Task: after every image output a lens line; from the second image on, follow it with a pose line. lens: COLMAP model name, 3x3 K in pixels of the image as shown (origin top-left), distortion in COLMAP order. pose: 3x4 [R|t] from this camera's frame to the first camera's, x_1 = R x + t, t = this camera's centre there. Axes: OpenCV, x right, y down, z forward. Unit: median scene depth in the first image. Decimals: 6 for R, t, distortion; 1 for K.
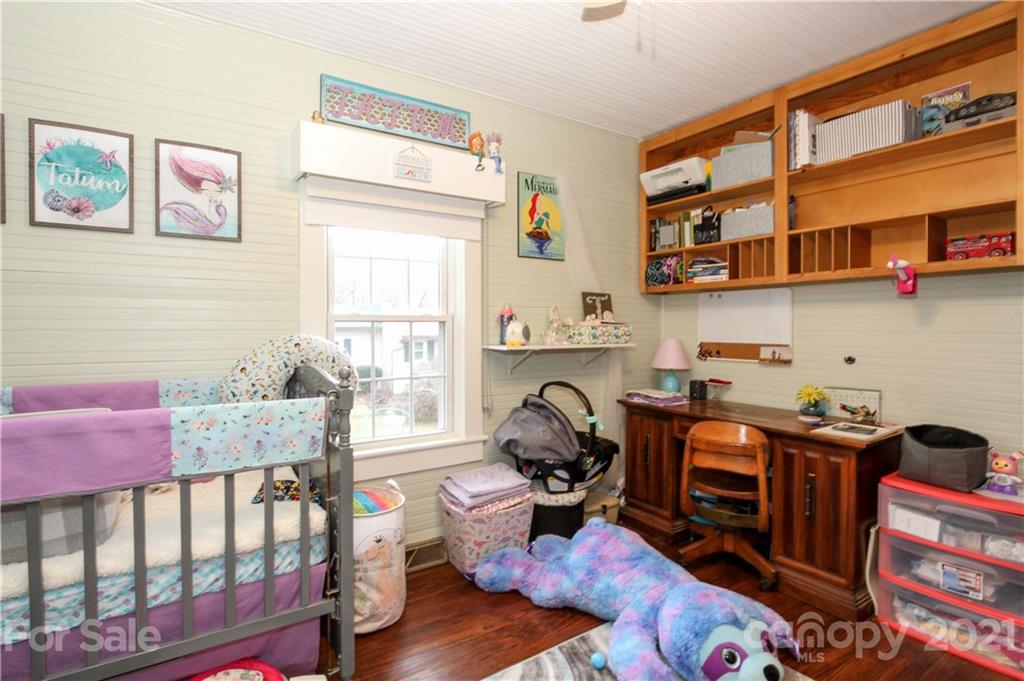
lens RADIAL K [[512.7, 0, 513.1], [0, 512.7, 330.3], [0, 0, 1]] dist [-0.001692, 0.000184]
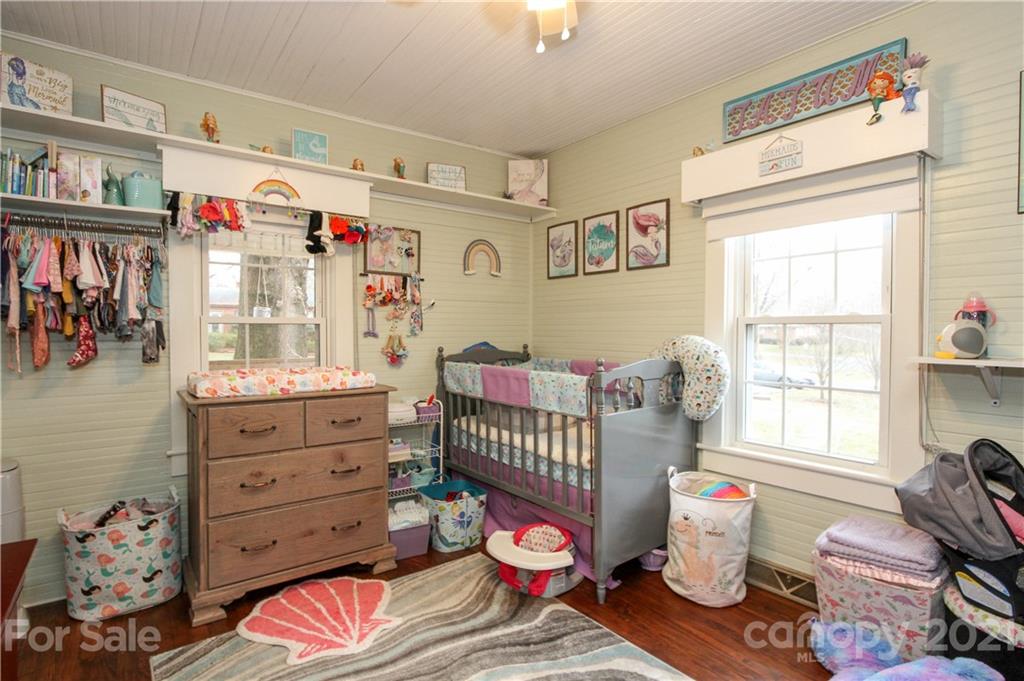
lens RADIAL K [[513.5, 0, 489.5], [0, 513.5, 339.2], [0, 0, 1]] dist [-0.002264, -0.000186]
pose [[0.046241, 0.017862, -0.998771, 0.781164], [-0.013923, 0.999755, 0.017235, 0.002481], [0.998833, 0.013109, 0.046479, 0.473716]]
